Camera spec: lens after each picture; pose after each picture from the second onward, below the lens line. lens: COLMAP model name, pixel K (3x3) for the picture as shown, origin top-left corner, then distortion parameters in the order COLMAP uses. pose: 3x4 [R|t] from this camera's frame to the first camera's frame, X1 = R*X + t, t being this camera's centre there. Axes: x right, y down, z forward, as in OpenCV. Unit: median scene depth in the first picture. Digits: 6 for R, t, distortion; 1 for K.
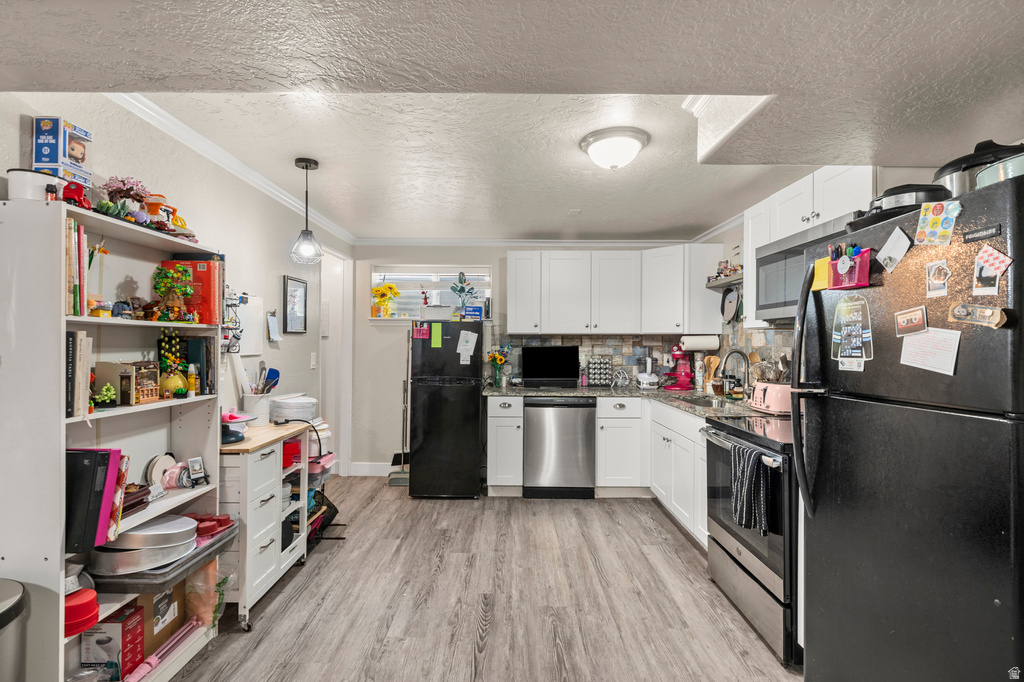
lens RADIAL K [[469.8, 0, 508.1], [0, 469.8, 342.4], [0, 0, 1]] dist [0.002768, -0.000109]
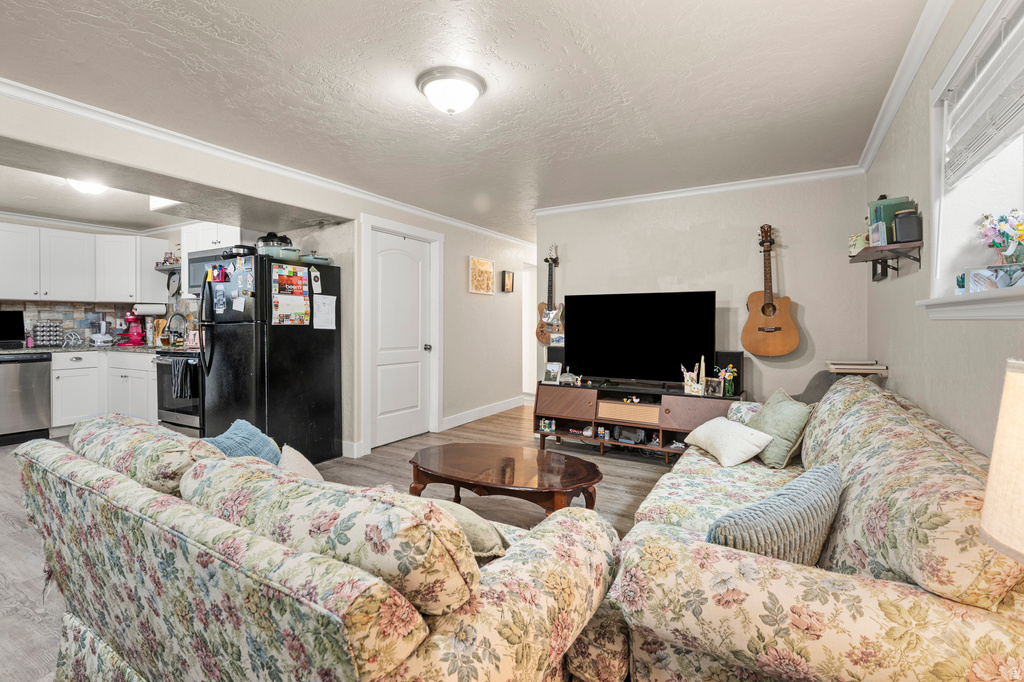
lens RADIAL K [[474.0, 0, 509.4], [0, 474.0, 326.3], [0, 0, 1]] dist [-0.002081, -0.000734]
pose [[0.503506, -0.009336, 0.863941, -0.267792], [0.001506, 0.999950, 0.009928, 0.039181], [-0.863990, -0.003697, 0.503495, -0.624547]]
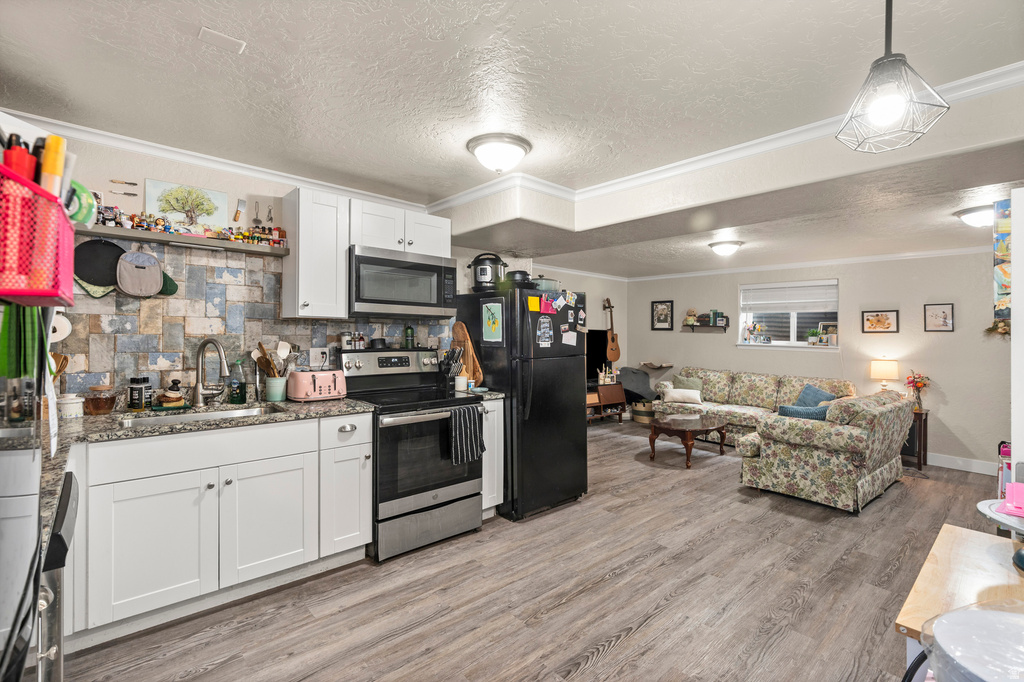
lens RADIAL K [[465.5, 0, 503.4], [0, 465.5, 333.5], [0, 0, 1]] dist [-0.000786, -0.000196]
pose [[-0.661856, -0.014462, 0.749492, -0.337181], [-0.019917, 0.999800, 0.001703, -0.003779], [-0.749367, -0.013800, -0.662011, 0.999283]]
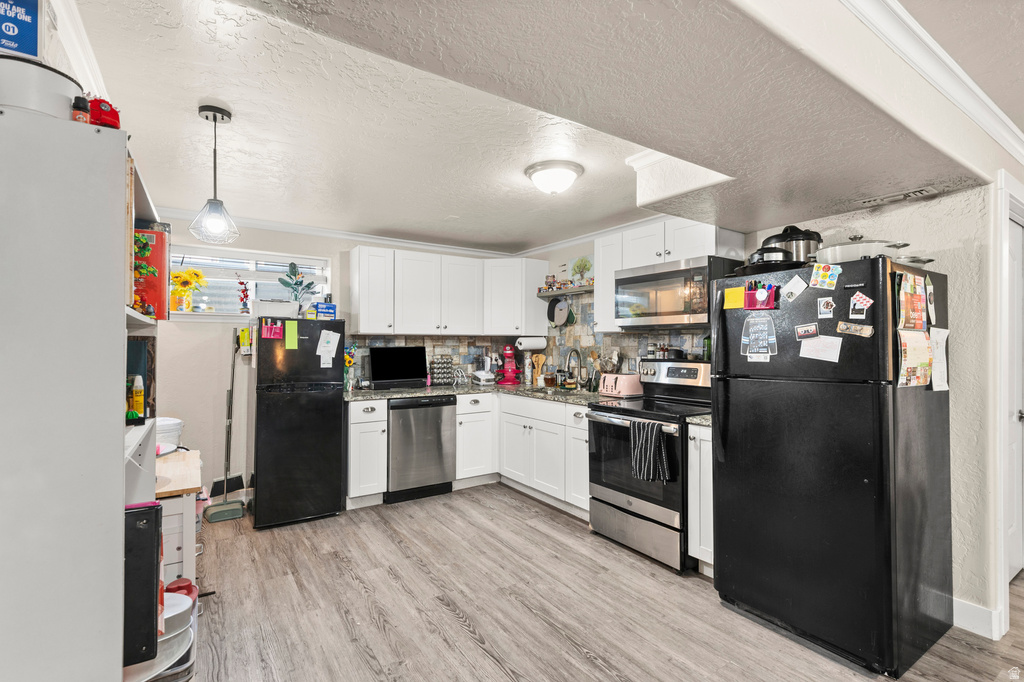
lens RADIAL K [[472.5, 0, 506.7], [0, 472.5, 342.0], [0, 0, 1]] dist [0.003501, -0.000250]
pose [[0.831906, -0.000356, 0.554917, -0.307838], [0.000594, 1.000000, -0.000249, -0.002172], [-0.554917, 0.000537, 0.831906, 0.054949]]
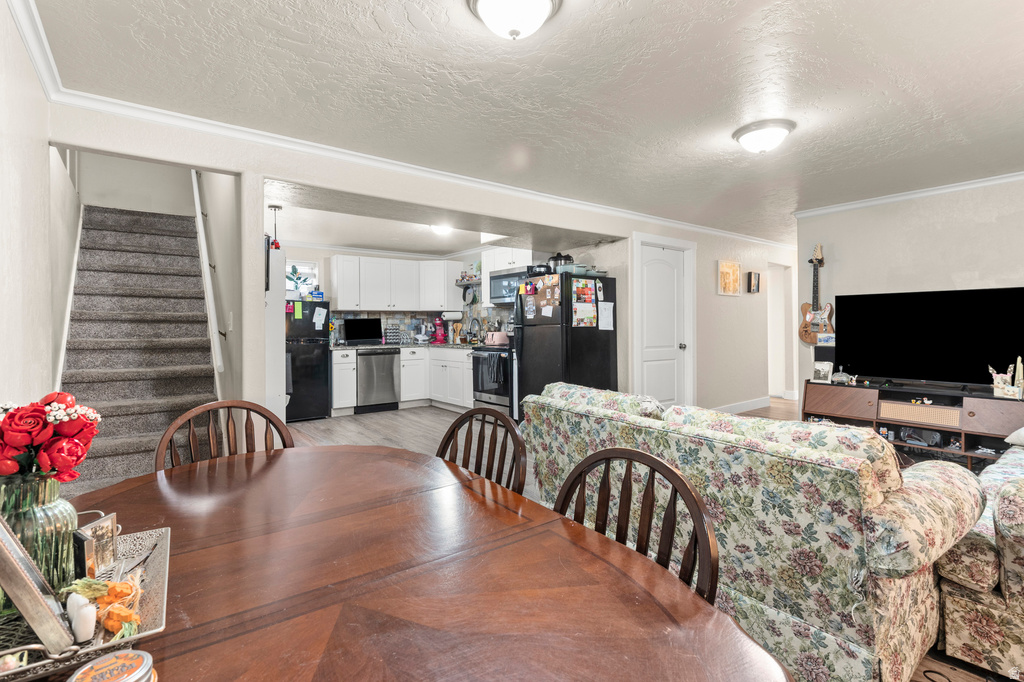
lens RADIAL K [[480.6, 0, 513.8], [0, 480.6, 326.3], [0, 0, 1]] dist [-0.001957, -0.000492]
pose [[0.790844, -0.012095, 0.611899, -0.544255], [0.011769, 0.999920, 0.004555, 0.036301], [-0.611905, 0.003599, 0.790923, -0.611255]]
